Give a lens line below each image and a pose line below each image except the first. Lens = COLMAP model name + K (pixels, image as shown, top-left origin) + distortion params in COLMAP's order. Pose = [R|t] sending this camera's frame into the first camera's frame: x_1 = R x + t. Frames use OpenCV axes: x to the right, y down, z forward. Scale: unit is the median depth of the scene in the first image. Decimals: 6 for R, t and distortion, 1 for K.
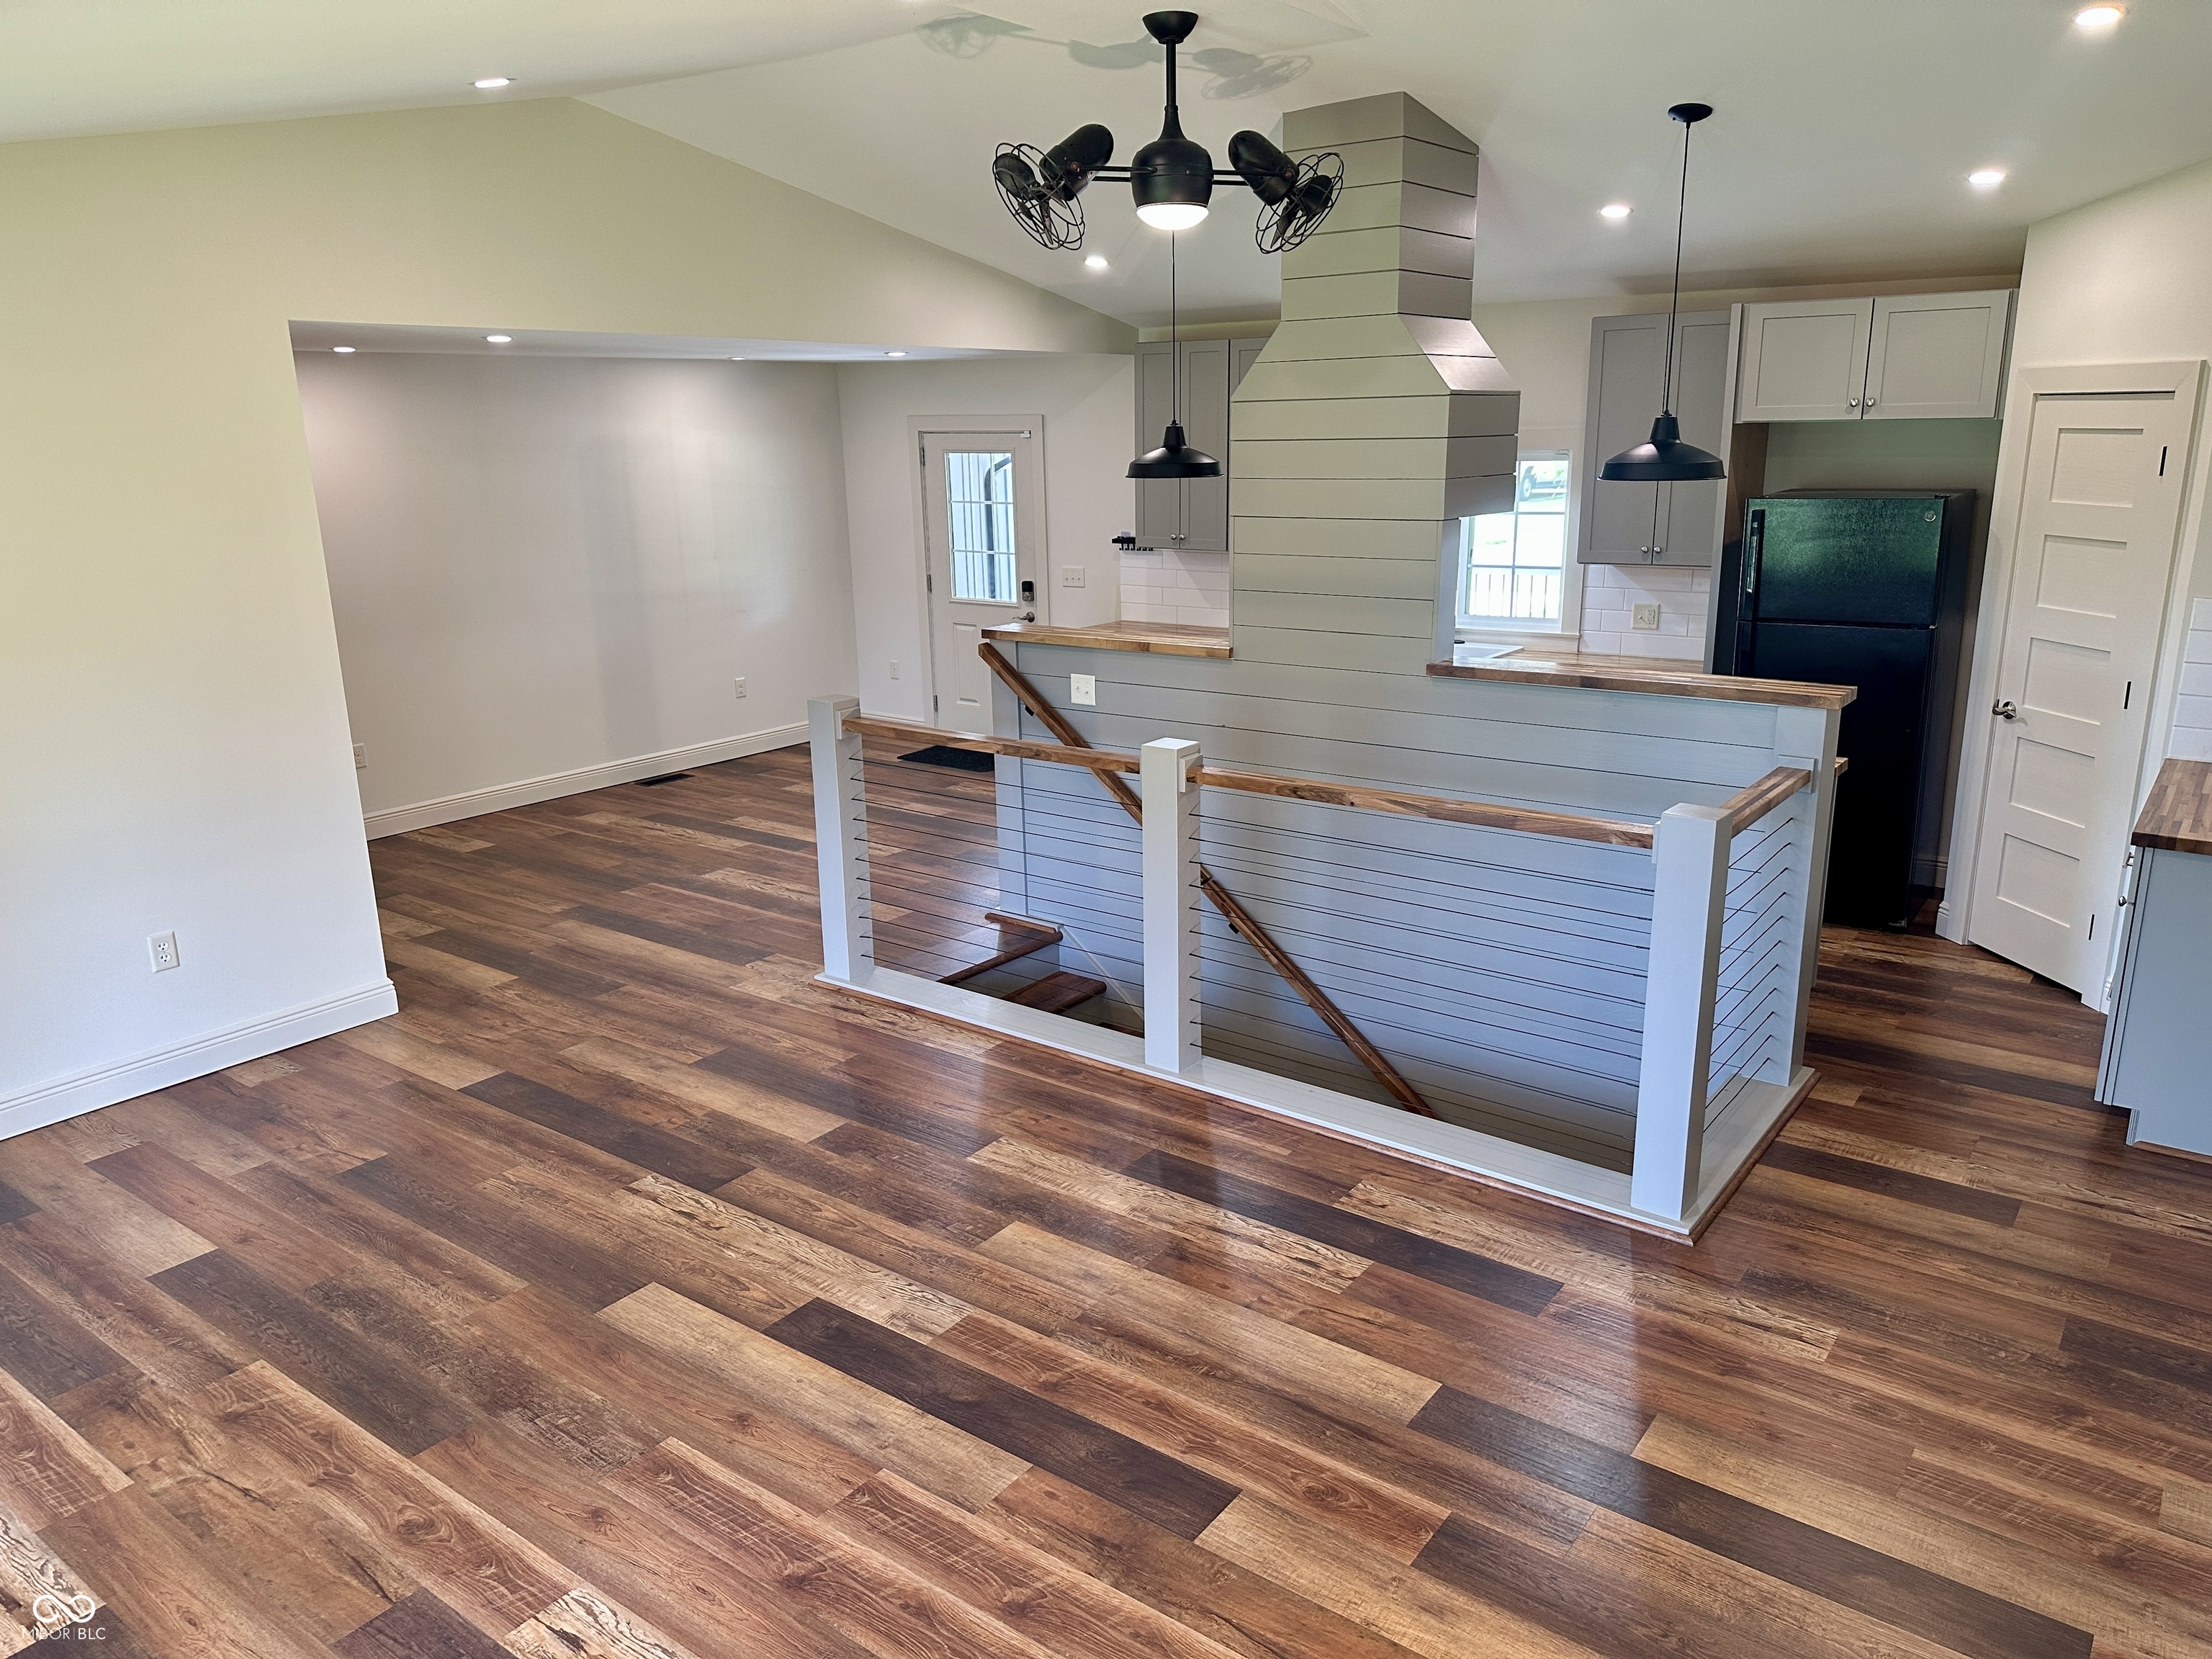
lens RADIAL K [[1550.0, 0, 1106.0], [0, 1550.0, 829.5], [0, 0, 1]] dist [0.184203, -0.312395]
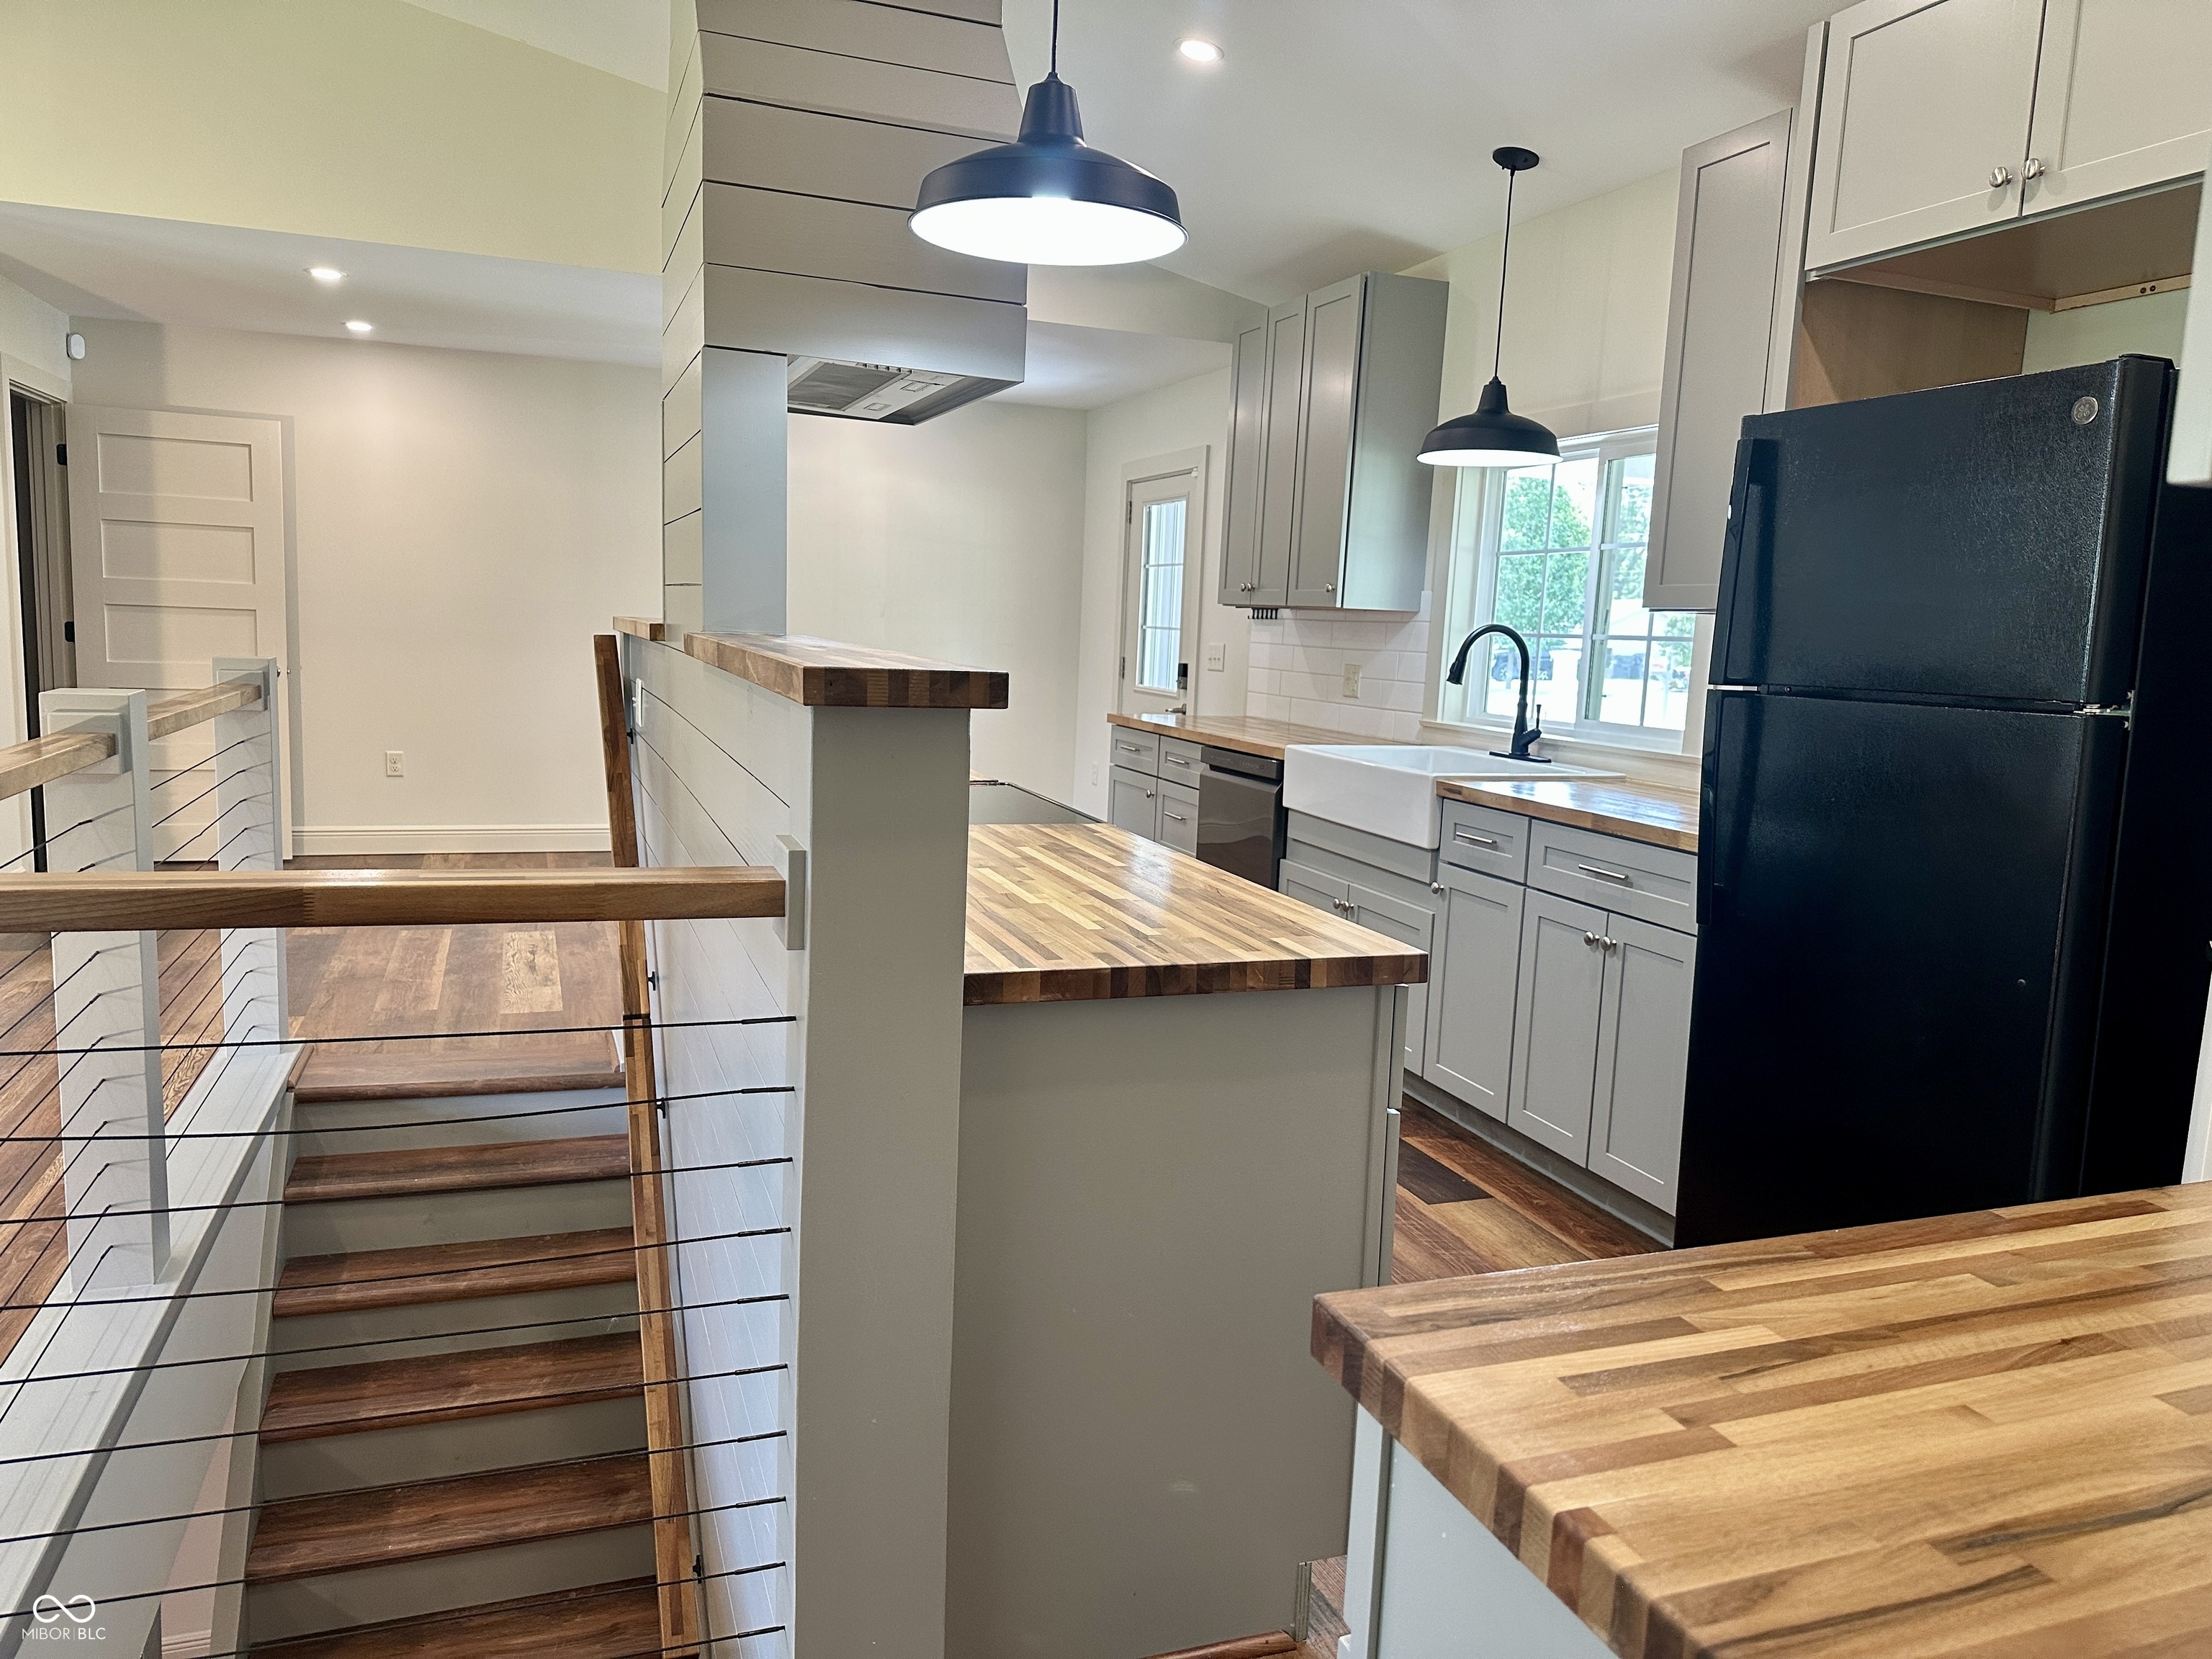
lens RADIAL K [[1574.9, 0, 1114.5], [0, 1574.9, 825.3], [0, 0, 1]] dist [0.054300, -0.041161]
pose [[0.842365, 0.121951, -0.524927, 0.543960], [-0.191633, 0.978179, -0.080268, -0.025681], [0.503684, 0.168209, 0.847354, 0.582121]]
